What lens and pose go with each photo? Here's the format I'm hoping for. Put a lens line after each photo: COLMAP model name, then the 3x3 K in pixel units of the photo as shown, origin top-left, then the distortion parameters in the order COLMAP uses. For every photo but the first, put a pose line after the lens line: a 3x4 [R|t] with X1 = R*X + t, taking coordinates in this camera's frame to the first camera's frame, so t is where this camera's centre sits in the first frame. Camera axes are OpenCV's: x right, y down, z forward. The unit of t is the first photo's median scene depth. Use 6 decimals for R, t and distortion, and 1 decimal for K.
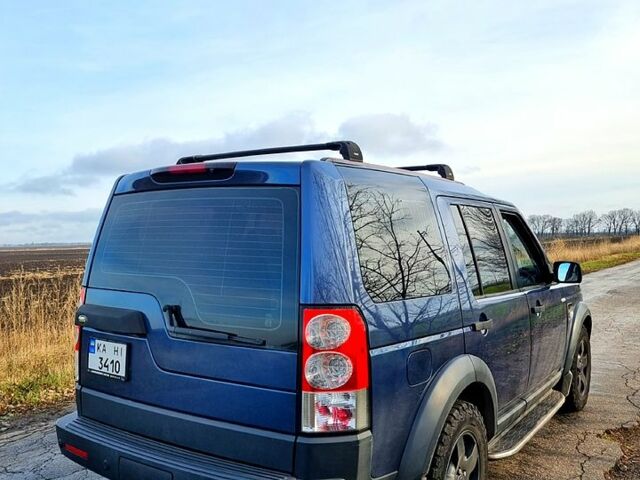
lens RADIAL K [[599.2, 0, 320.0], [0, 599.2, 240.0], [0, 0, 1]] dist [0.018747, -0.006164]
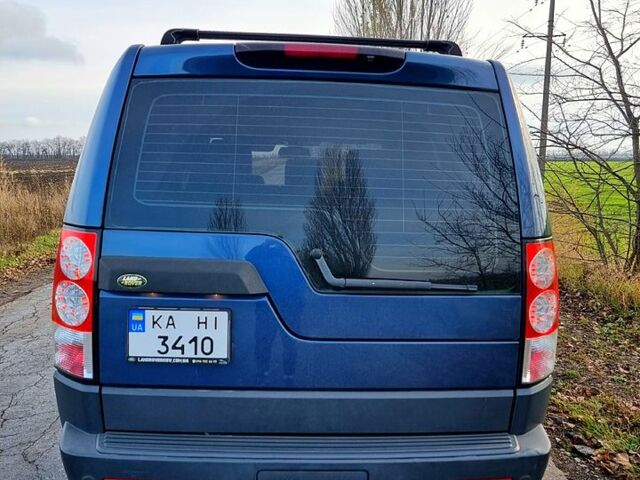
lens RADIAL K [[599.2, 0, 320.0], [0, 599.2, 240.0], [0, 0, 1]] dist [0.018747, -0.006164]
pose [[0.803585, -0.066909, 0.591418, -0.619110], [-0.023054, 0.989416, 0.143260, -0.003041], [-0.594744, -0.128756, 0.793537, 0.411913]]
